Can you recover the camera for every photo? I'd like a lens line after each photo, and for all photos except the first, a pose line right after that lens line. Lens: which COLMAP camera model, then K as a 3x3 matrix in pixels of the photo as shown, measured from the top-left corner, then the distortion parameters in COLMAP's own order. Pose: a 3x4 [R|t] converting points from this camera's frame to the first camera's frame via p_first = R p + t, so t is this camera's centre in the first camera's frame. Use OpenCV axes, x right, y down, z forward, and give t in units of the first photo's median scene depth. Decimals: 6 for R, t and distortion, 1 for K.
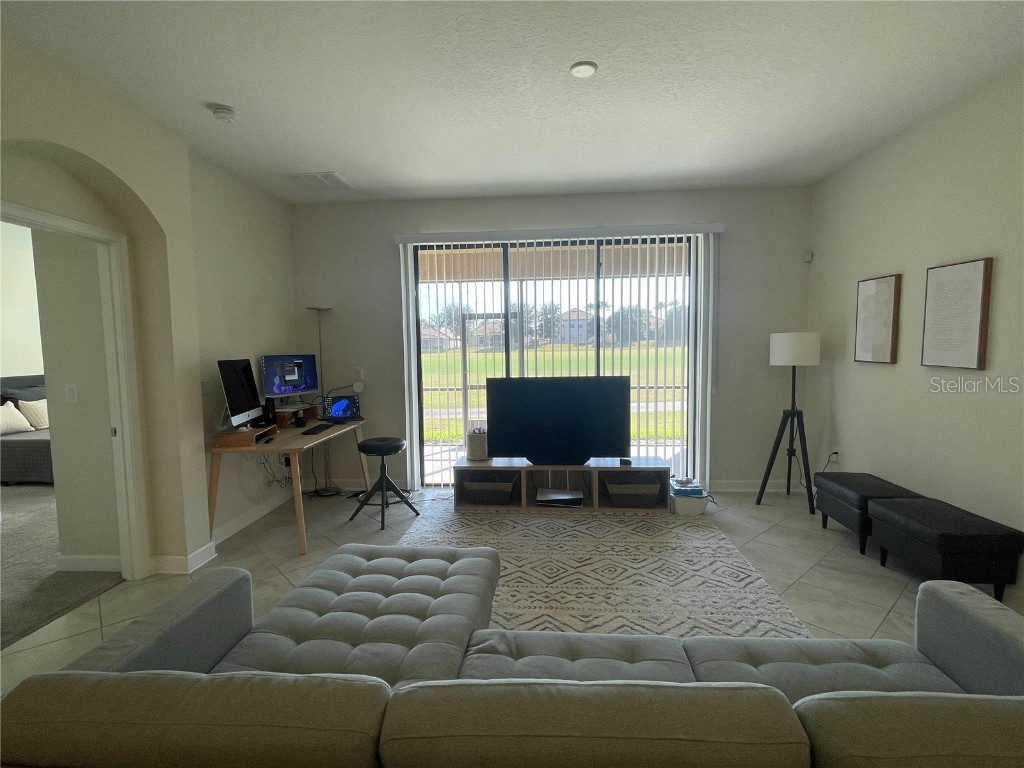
lens RADIAL K [[485.5, 0, 508.6], [0, 485.5, 383.4], [0, 0, 1]] dist [-0.005386, 0.000815]
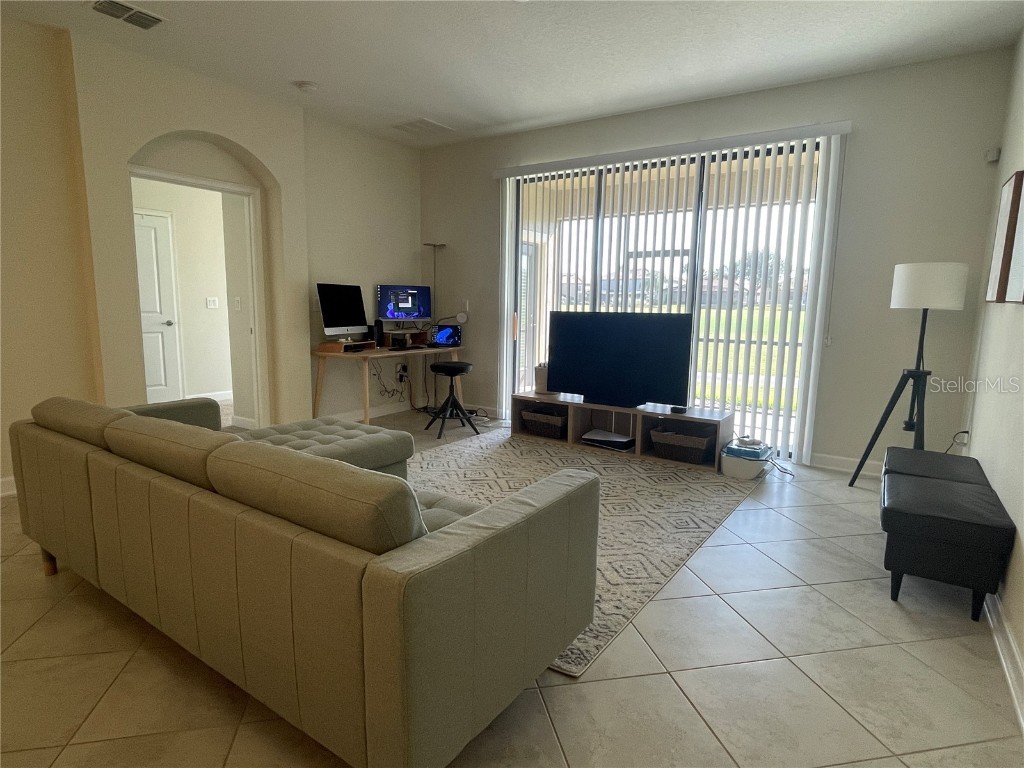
lens RADIAL K [[563.7, 0, 515.1], [0, 563.7, 385.2], [0, 0, 1]] dist [0.003218, -0.001539]
pose [[0.870970, 0.101227, -0.480796, 0.476484], [-0.065695, 0.993753, 0.090219, 0.041267], [0.486925, -0.046992, 0.872179, -0.054584]]
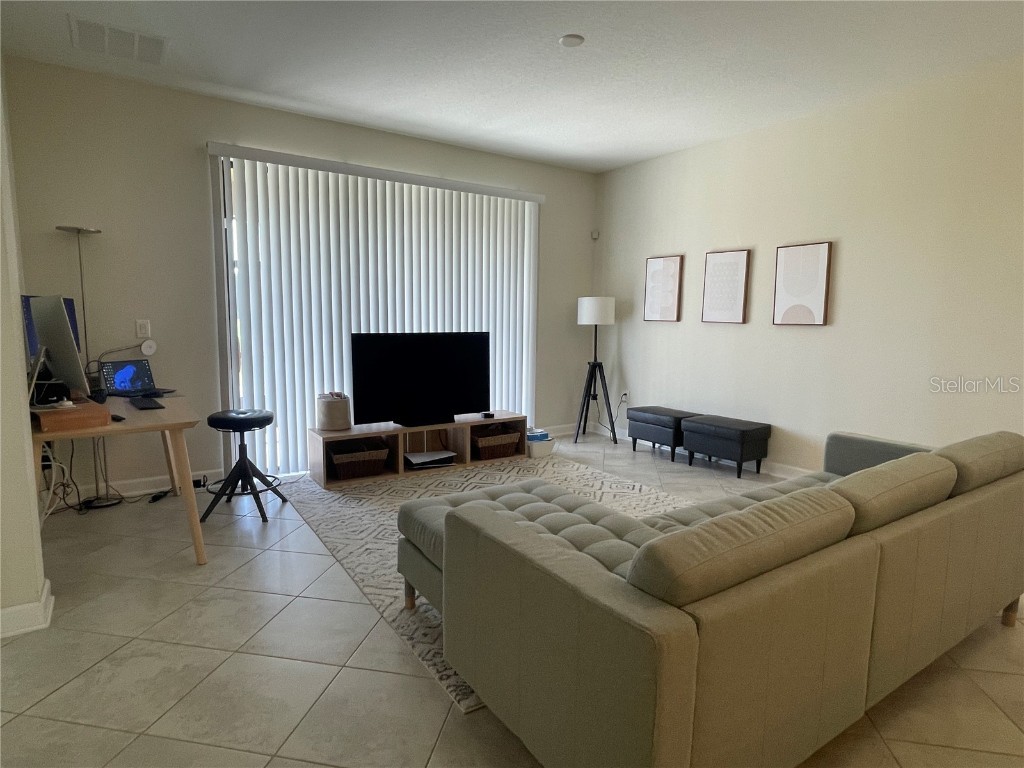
lens RADIAL K [[563.7, 0, 494.2], [0, 563.7, 382.2], [0, 0, 1]] dist [0.003218, -0.001539]
pose [[0.794169, -0.045561, 0.605987, -0.470385], [0.025126, 0.998795, 0.042165, 0.040915], [-0.607177, -0.018261, 0.794357, 0.042346]]
